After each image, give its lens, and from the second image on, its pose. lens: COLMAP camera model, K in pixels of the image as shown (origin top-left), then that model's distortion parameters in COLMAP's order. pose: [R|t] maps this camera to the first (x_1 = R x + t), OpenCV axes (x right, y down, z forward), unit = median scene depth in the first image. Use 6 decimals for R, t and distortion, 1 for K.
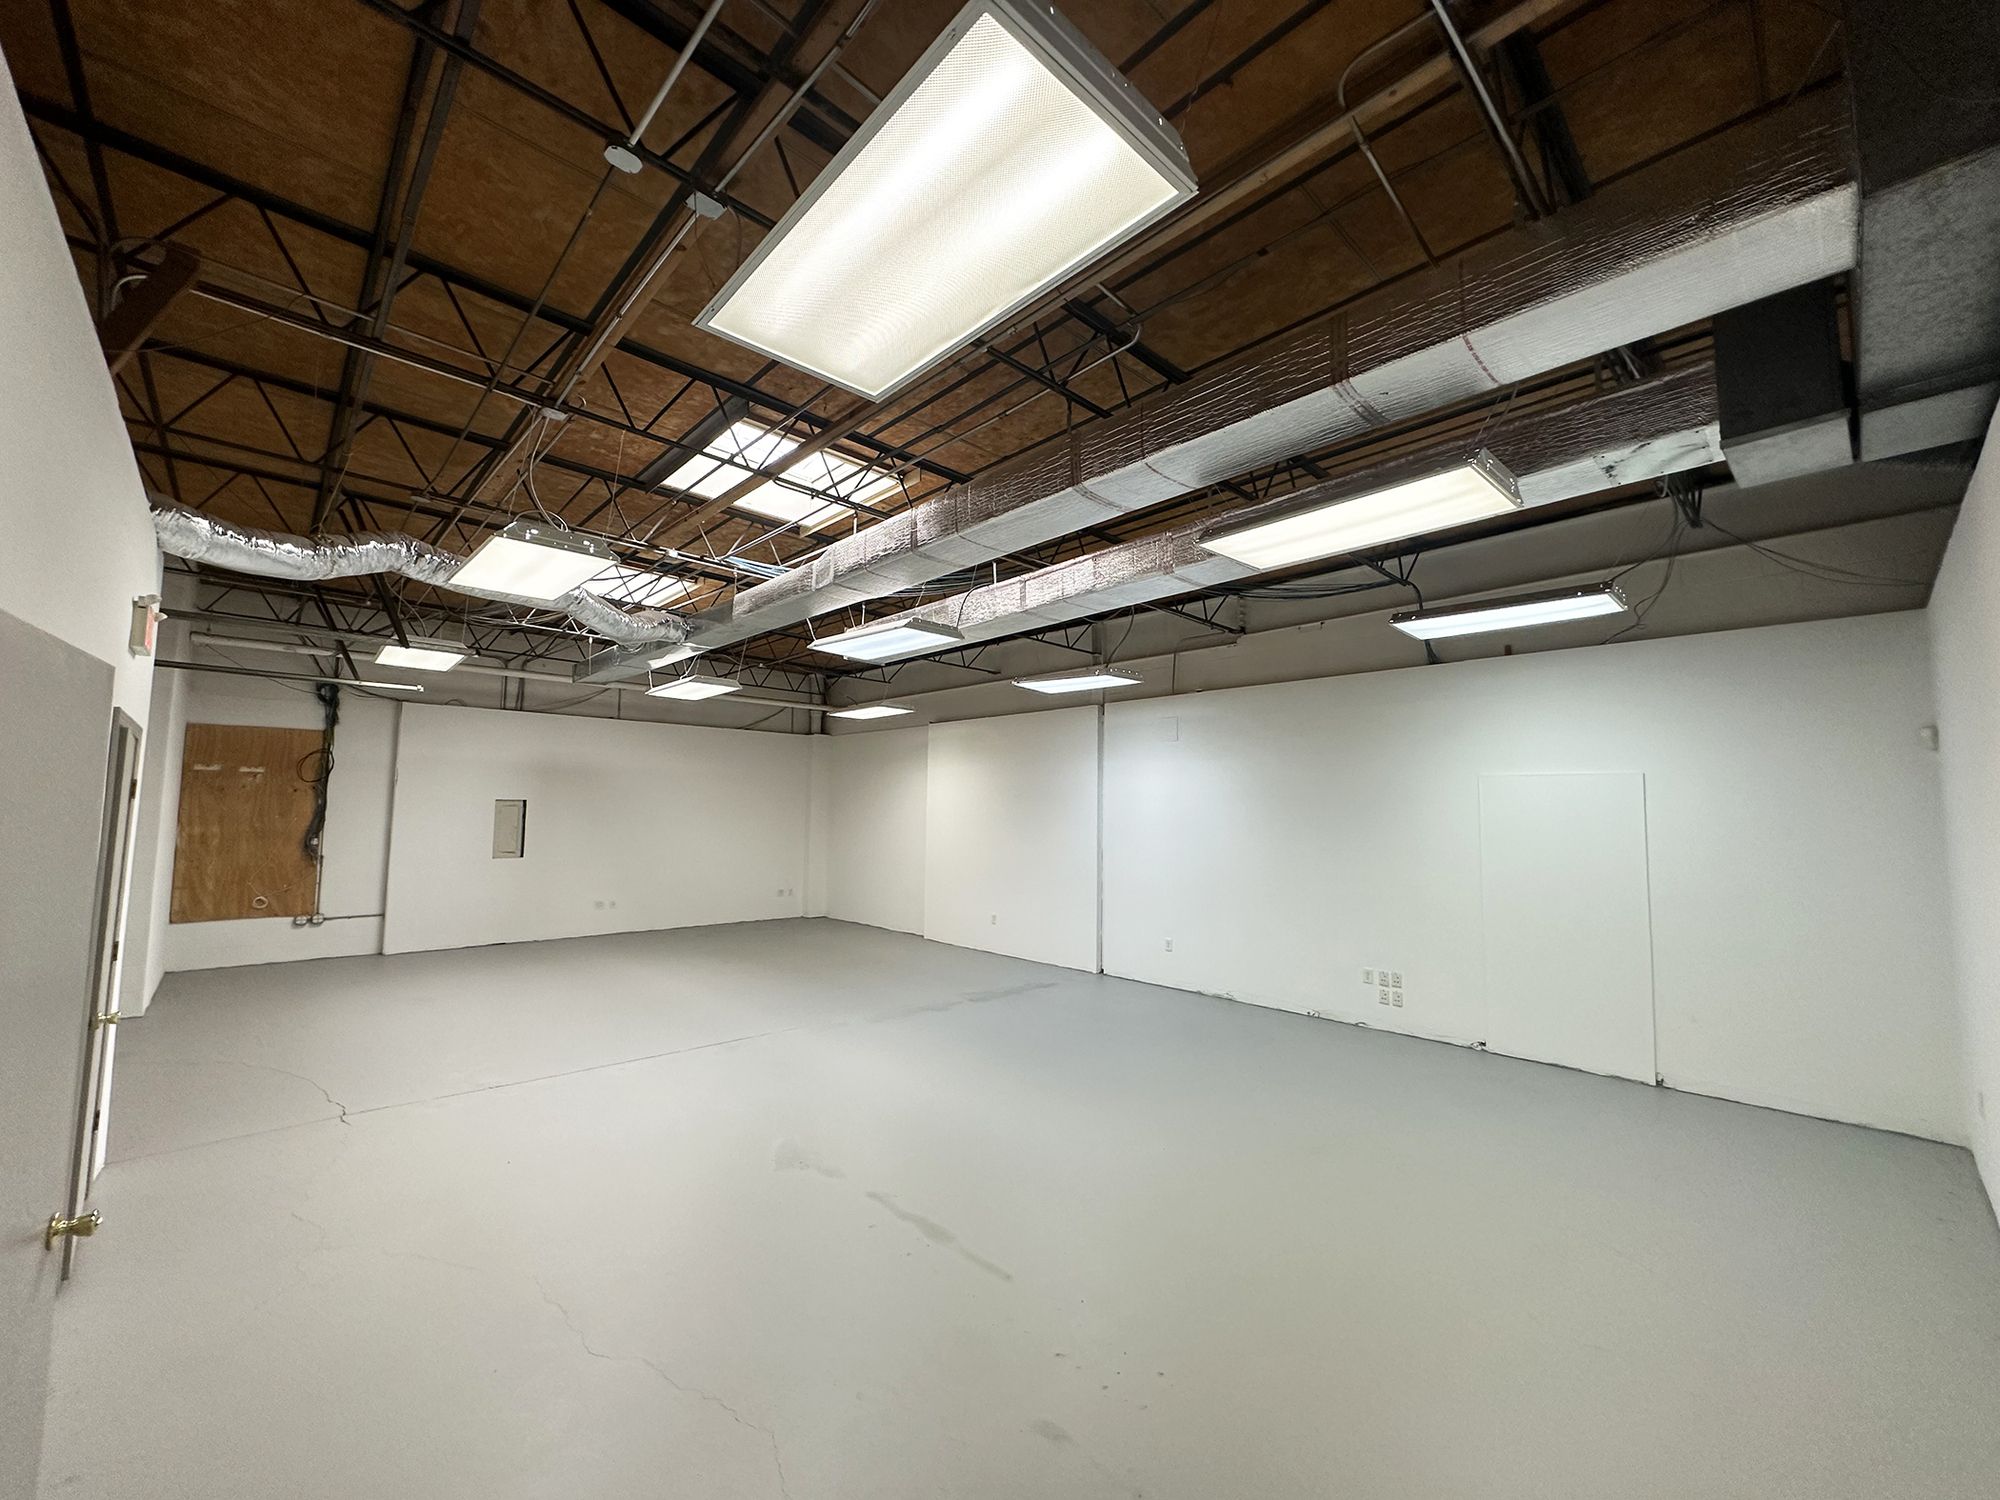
lens RADIAL K [[792.7, 0, 1000.1], [0, 792.7, 759.1], [0, 0, 1]] dist [0.001249, 0.000042]
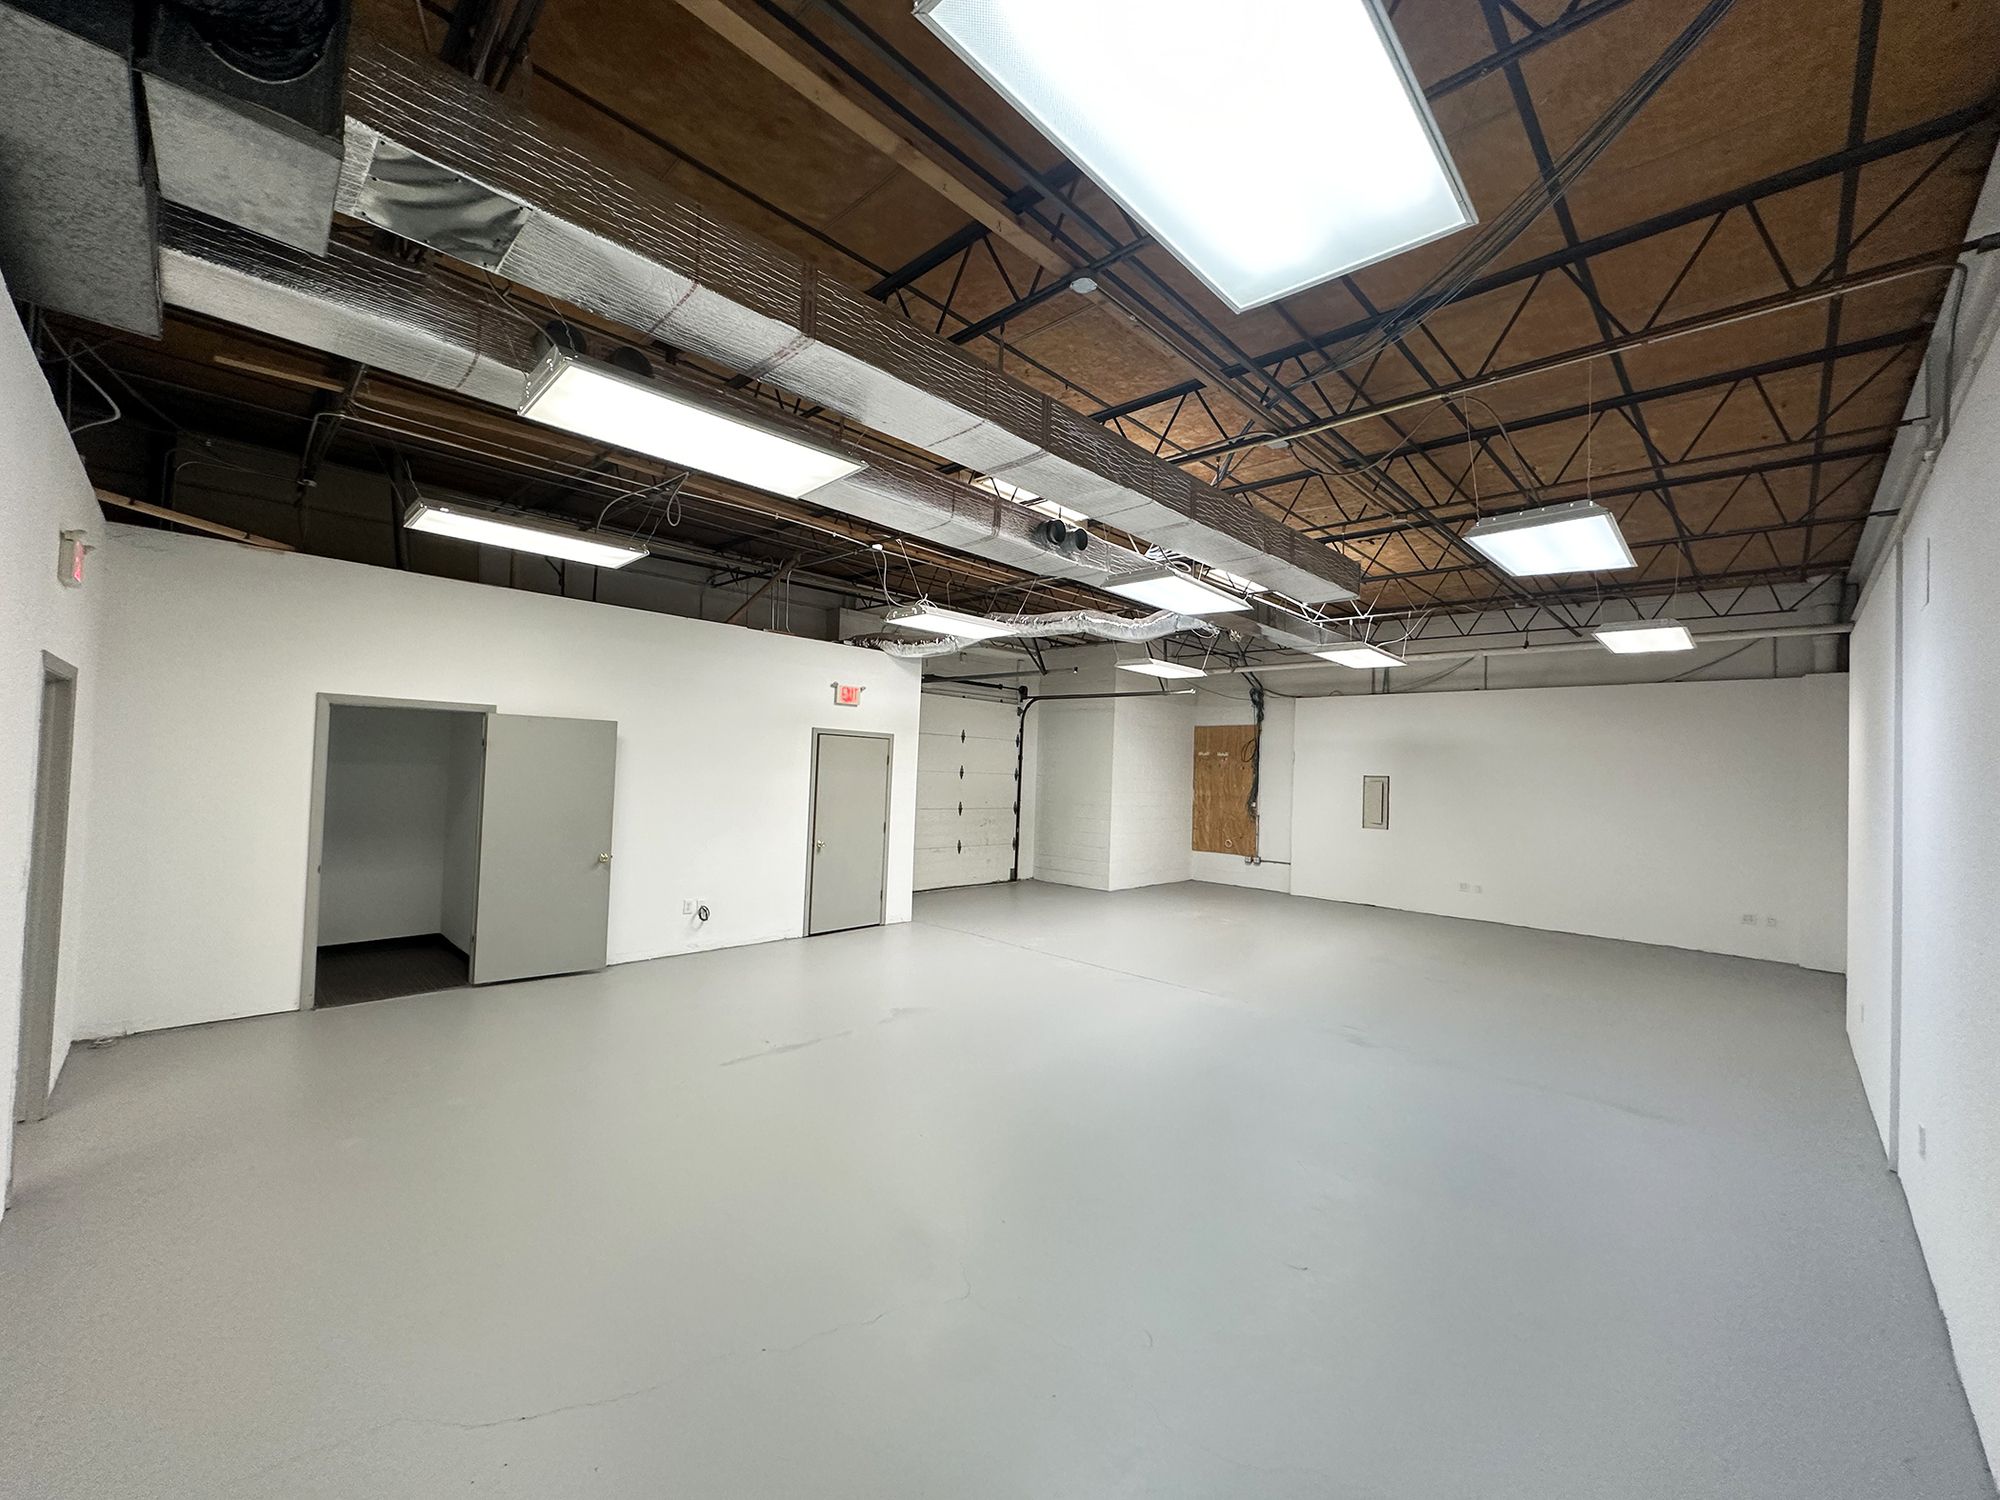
lens RADIAL K [[792.7, 0, 999.3], [0, 792.7, 749.7], [0, 0, 1]] dist [0.001249, 0.000042]
pose [[0.039468, -0.039601, -0.998436, 0.519135], [0.029260, 0.998832, -0.038460, 0.047565], [0.998792, -0.027696, 0.040581, 0.489794]]
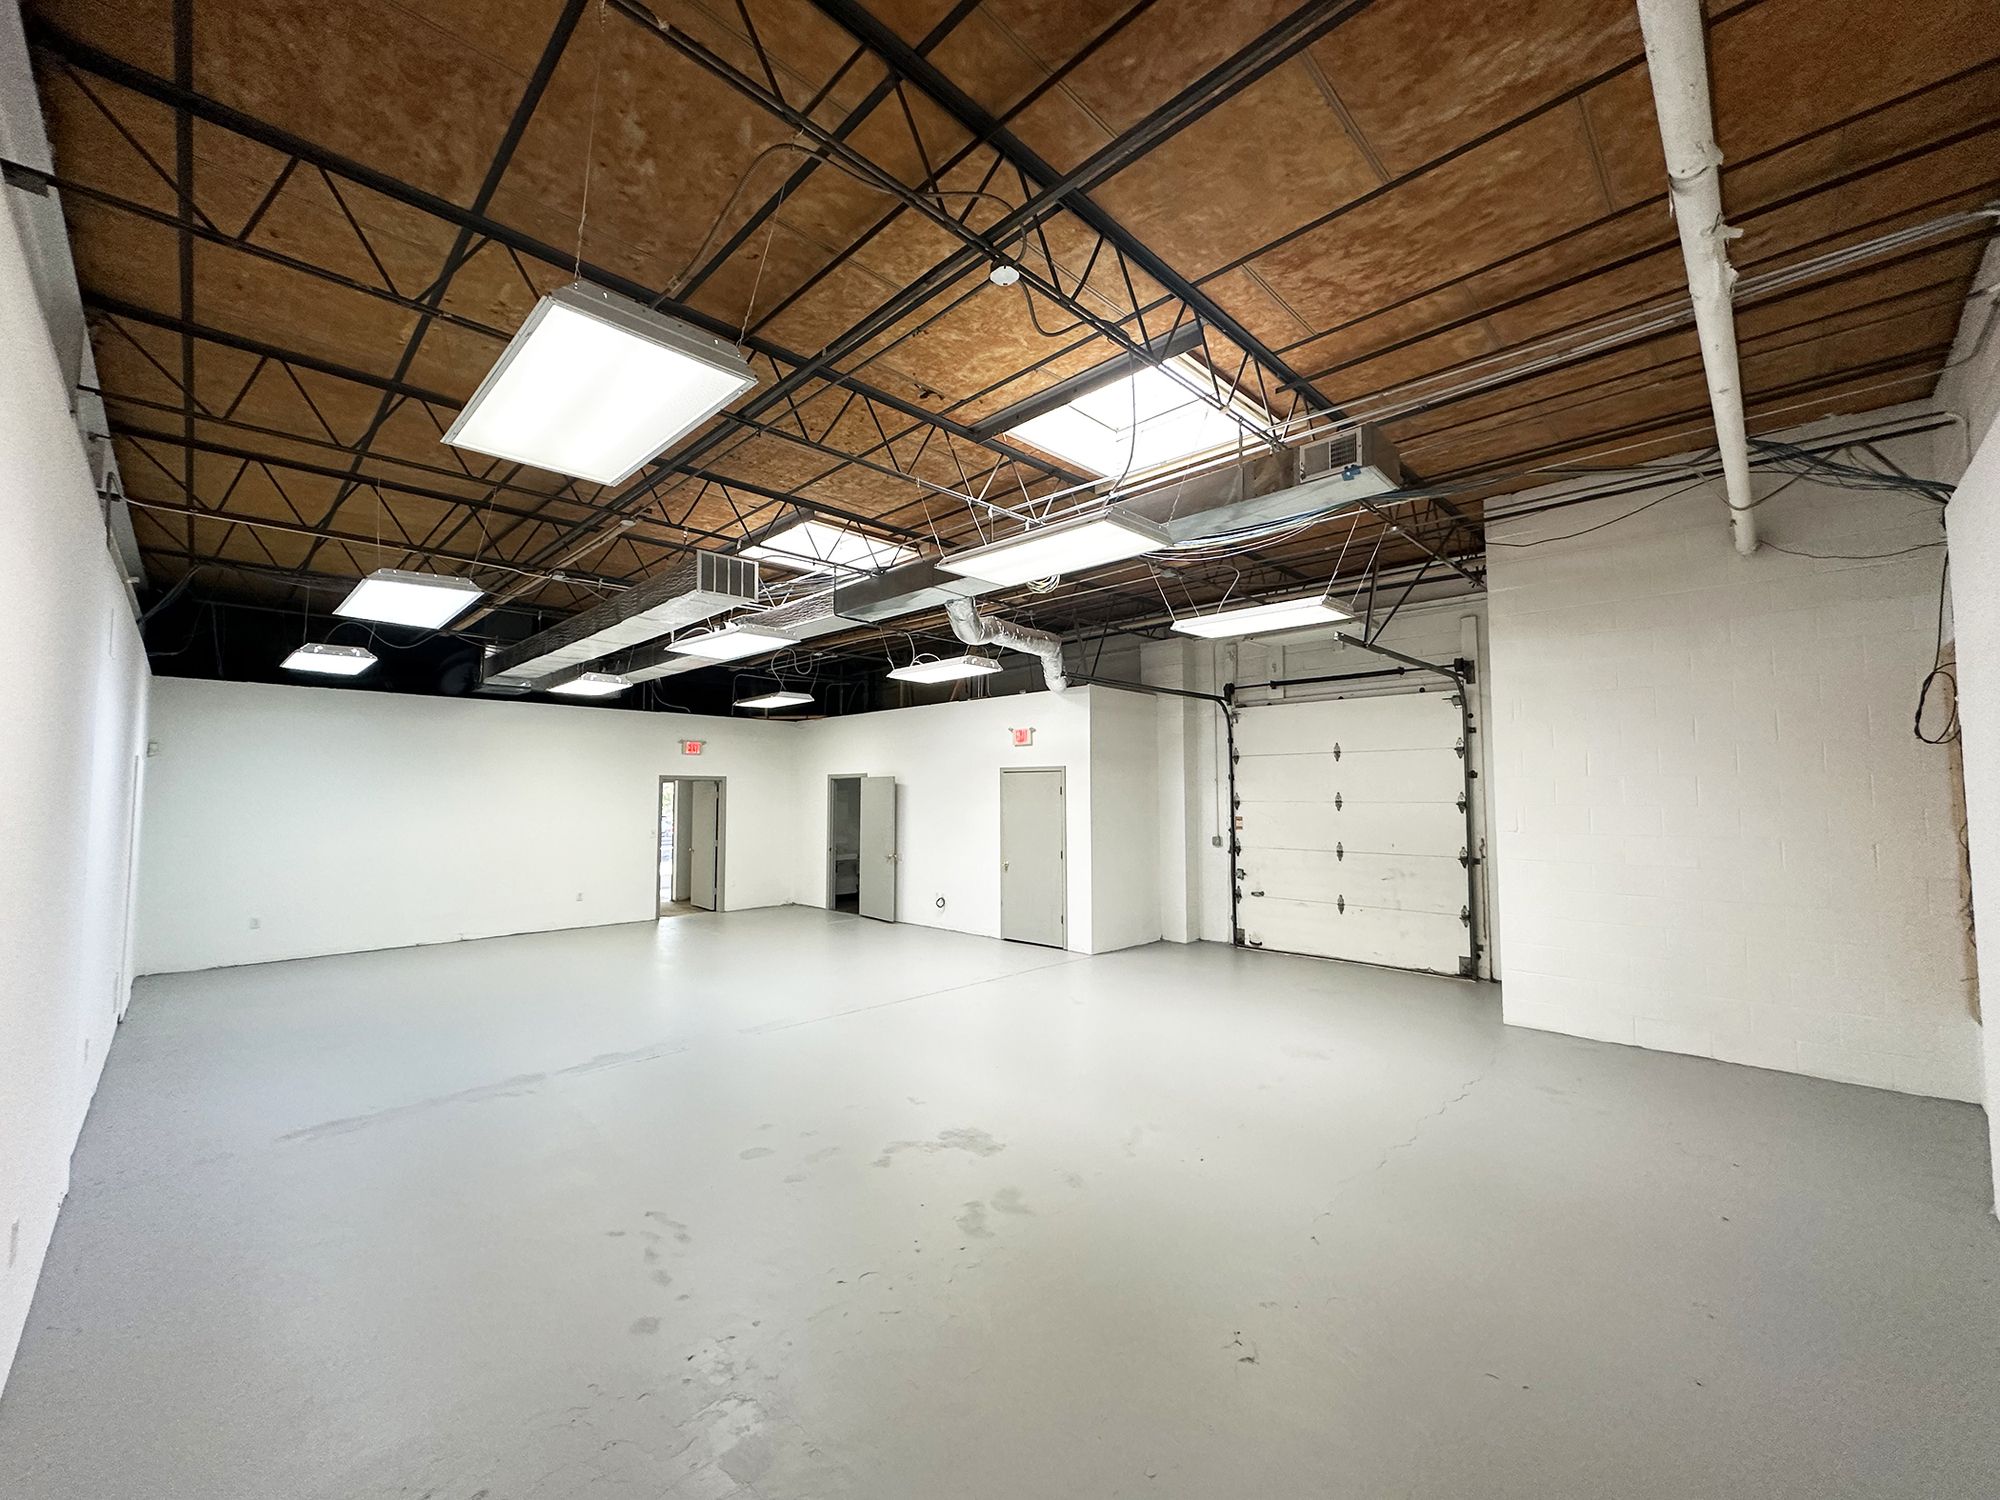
lens RADIAL K [[792.7, 0, 1000.3], [0, 792.7, 744.6], [0, 0, 1]] dist [0.001249, 0.000042]
pose [[-0.999272, -0.019500, -0.032783, -0.626686], [-0.014923, 0.990805, -0.134469, 0.115936], [0.035104, -0.133881, -0.990375, 1.721498]]
